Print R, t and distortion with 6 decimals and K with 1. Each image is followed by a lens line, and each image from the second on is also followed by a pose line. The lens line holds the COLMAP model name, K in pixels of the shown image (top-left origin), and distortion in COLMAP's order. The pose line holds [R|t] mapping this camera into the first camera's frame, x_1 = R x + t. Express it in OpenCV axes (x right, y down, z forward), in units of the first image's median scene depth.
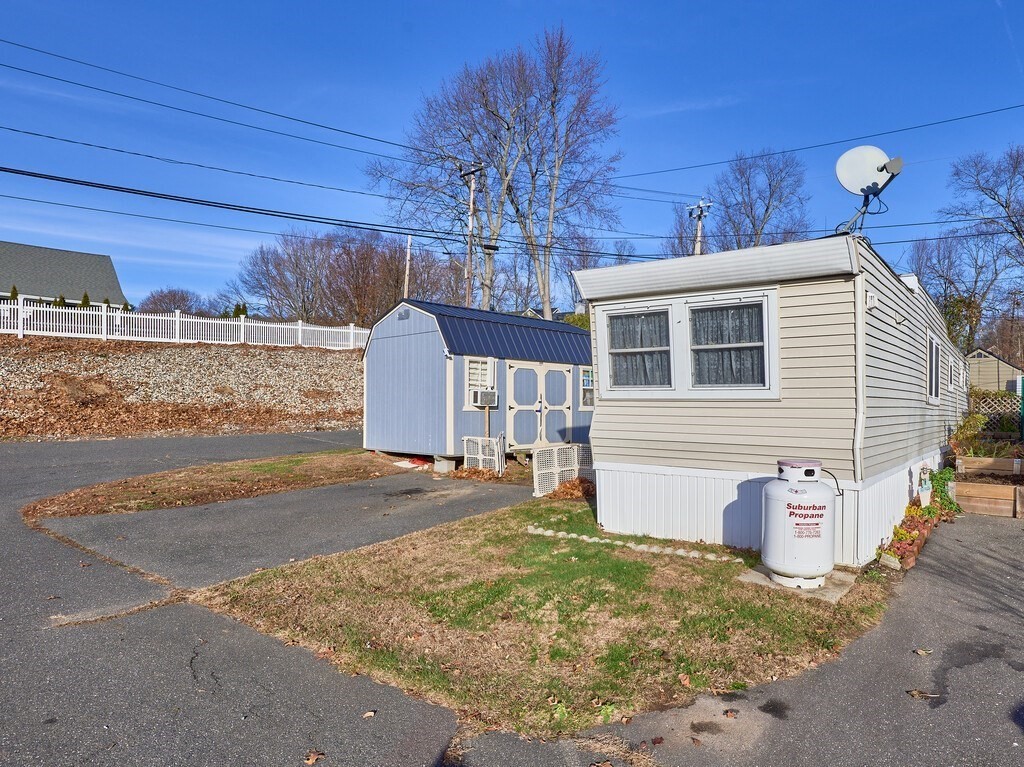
lens RADIAL K [[636.7, 0, 541.3], [0, 636.7, 407.5], [0, 0, 1]] dist [-0.004407, -0.003110]
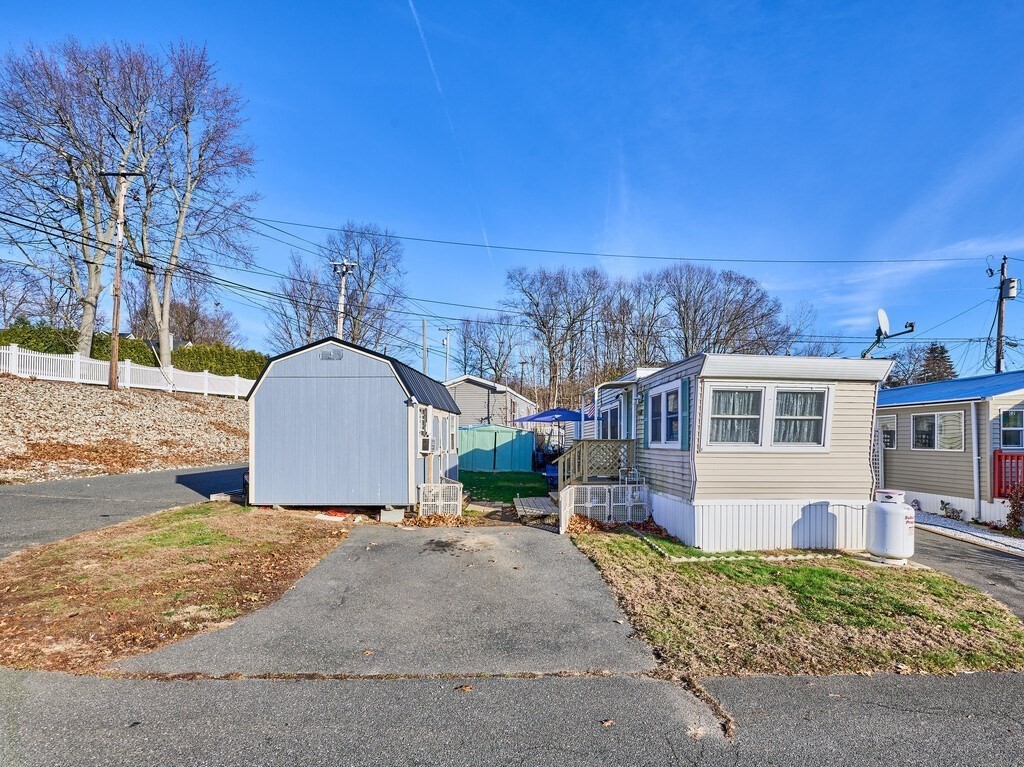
lens RADIAL K [[549.7, 0, 515.4], [0, 549.7, 438.9], [0, 0, 1]] dist [-0.005192, 0.000052]
pose [[0.748945, -0.003069, 0.662625, -1.028401], [0.002757, 0.999995, 0.001515, -0.047135], [-0.662626, 0.000692, 0.748950, 0.439201]]
